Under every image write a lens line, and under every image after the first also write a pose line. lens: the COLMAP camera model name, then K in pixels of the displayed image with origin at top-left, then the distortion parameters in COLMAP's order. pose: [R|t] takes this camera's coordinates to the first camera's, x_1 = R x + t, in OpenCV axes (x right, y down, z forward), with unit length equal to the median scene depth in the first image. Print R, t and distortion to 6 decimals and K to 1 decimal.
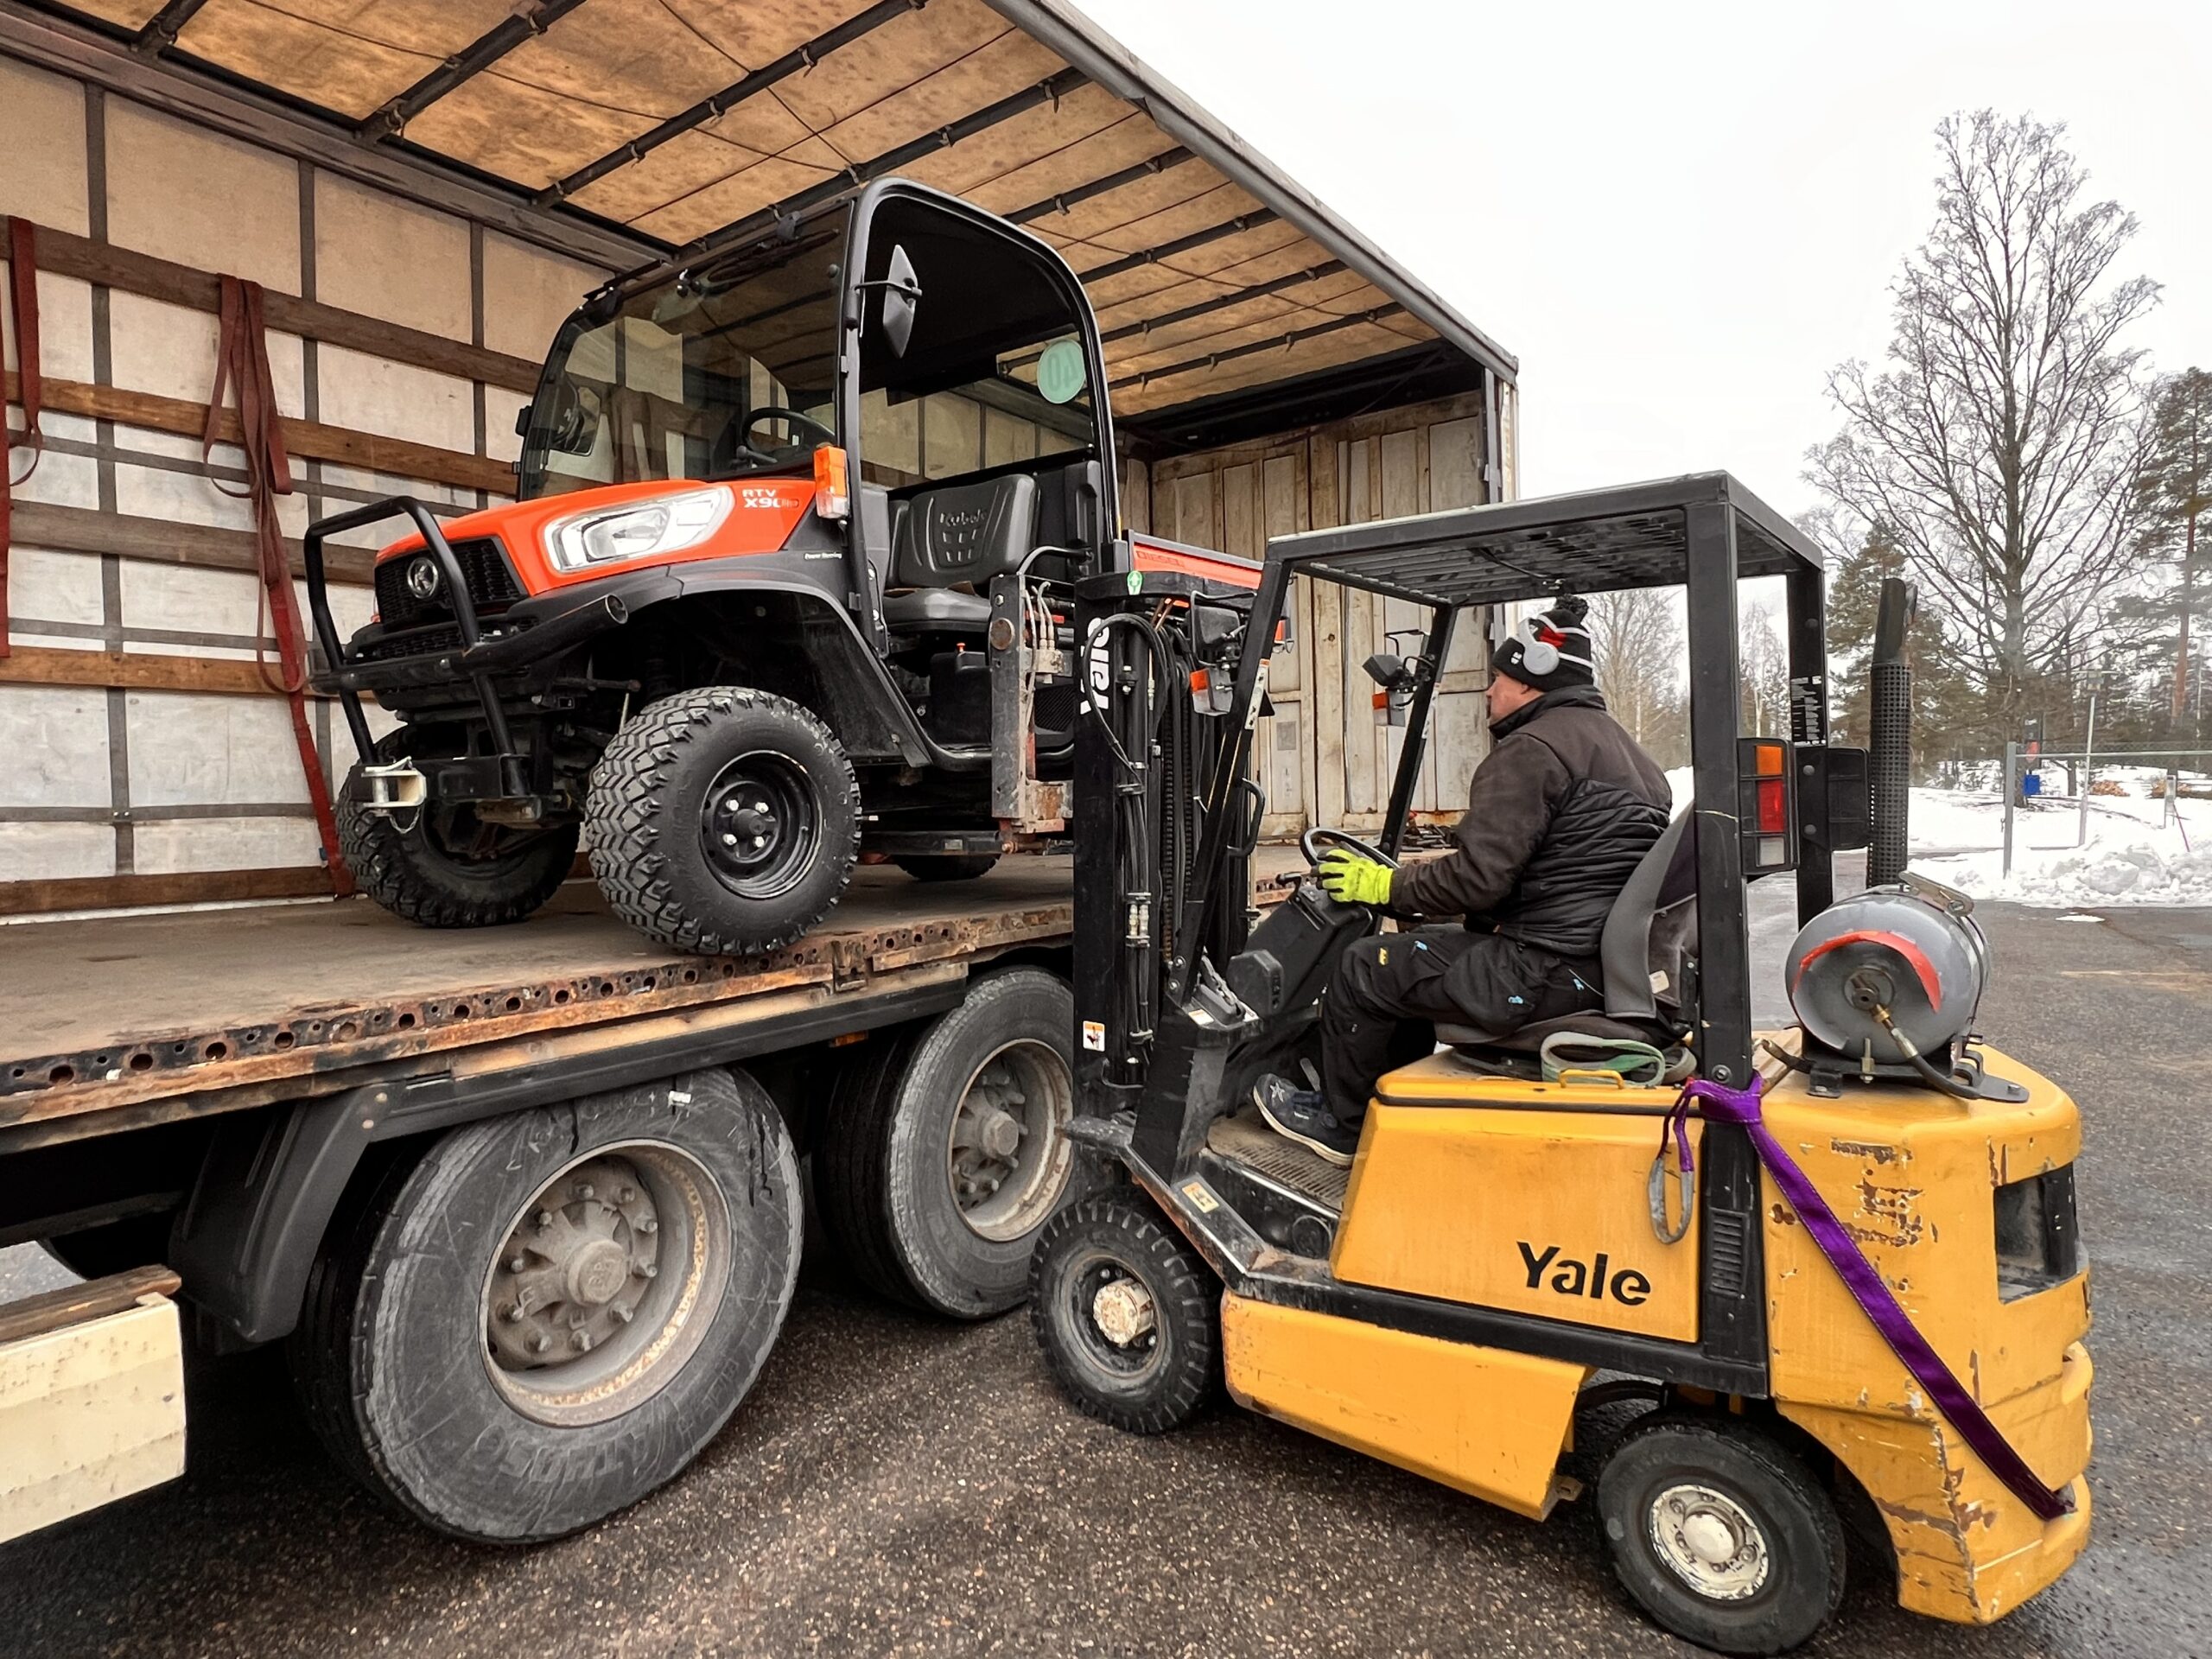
lens RADIAL K [[1243.4, 0, 1106.0], [0, 1243.4, 829.5], [0, 0, 1]] dist [0.005466, -0.002158]
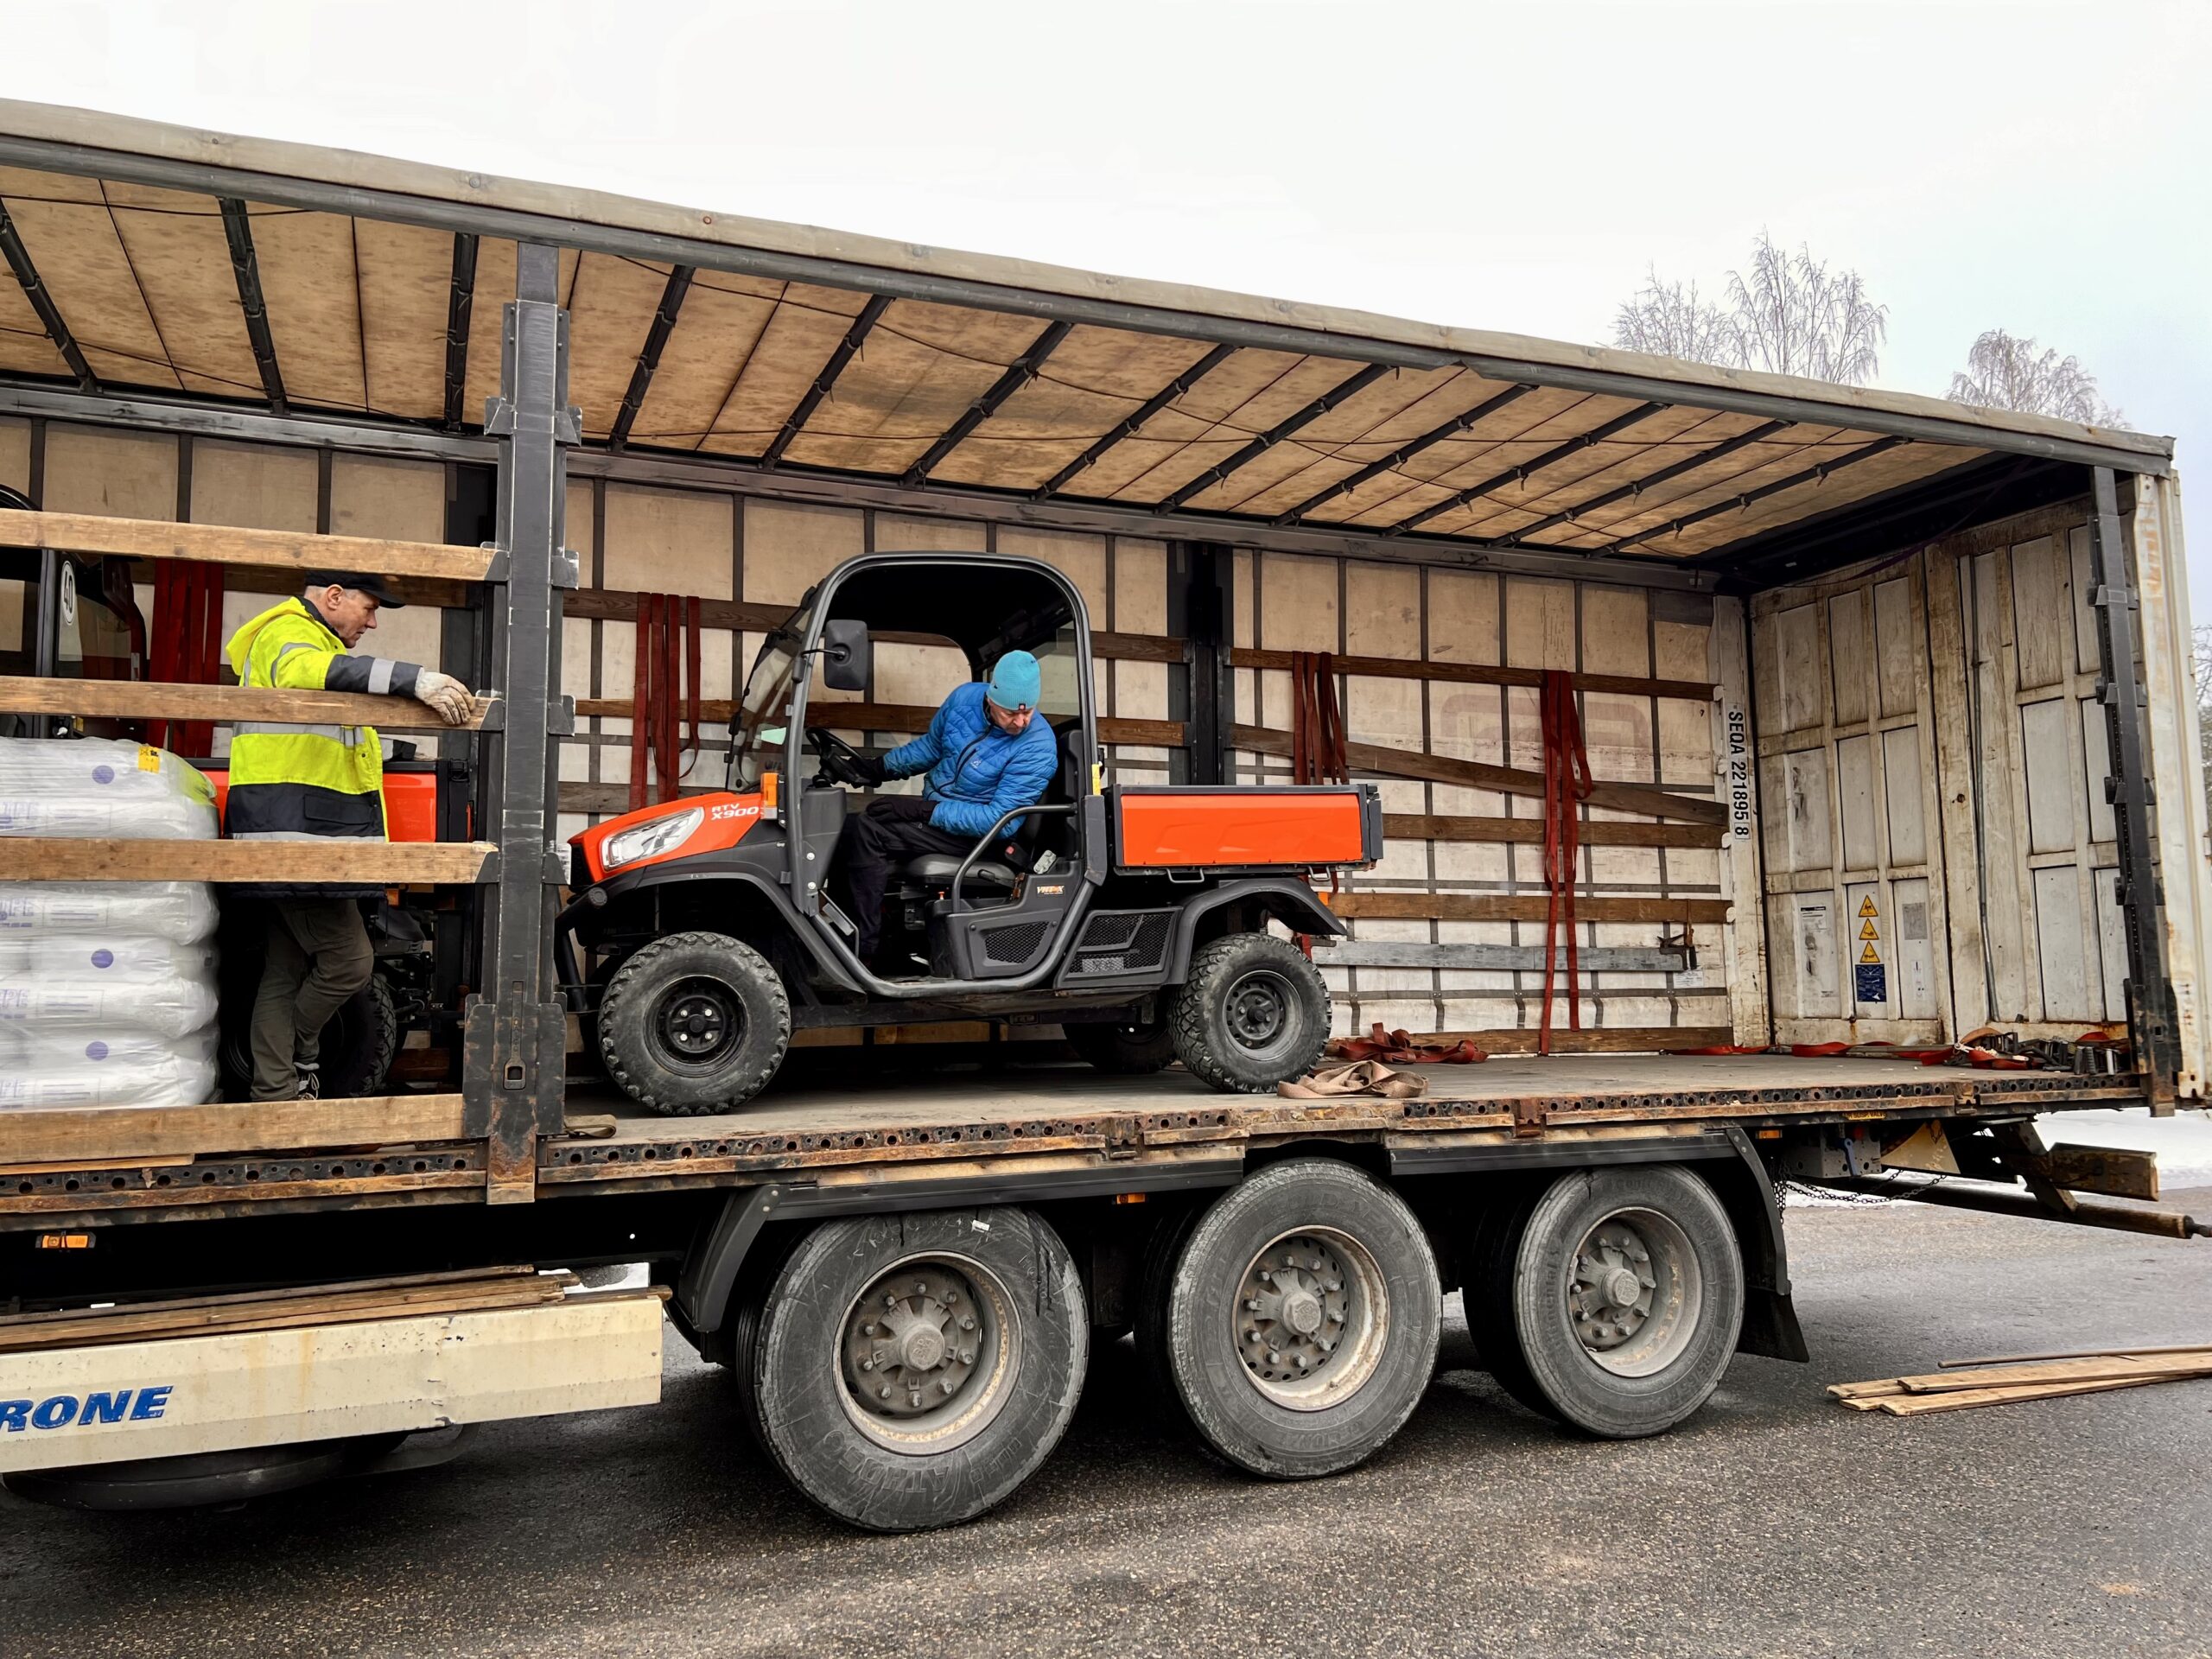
lens RADIAL K [[1664.9, 0, 1106.0], [0, 1664.9, 829.5], [0, 0, 1]] dist [0.189111, -0.453132]
pose [[0.859213, -0.035729, -0.510369, 0.679919], [-0.021033, 0.994248, -0.105013, -0.024711], [0.511186, 0.100963, 0.853520, -0.514045]]
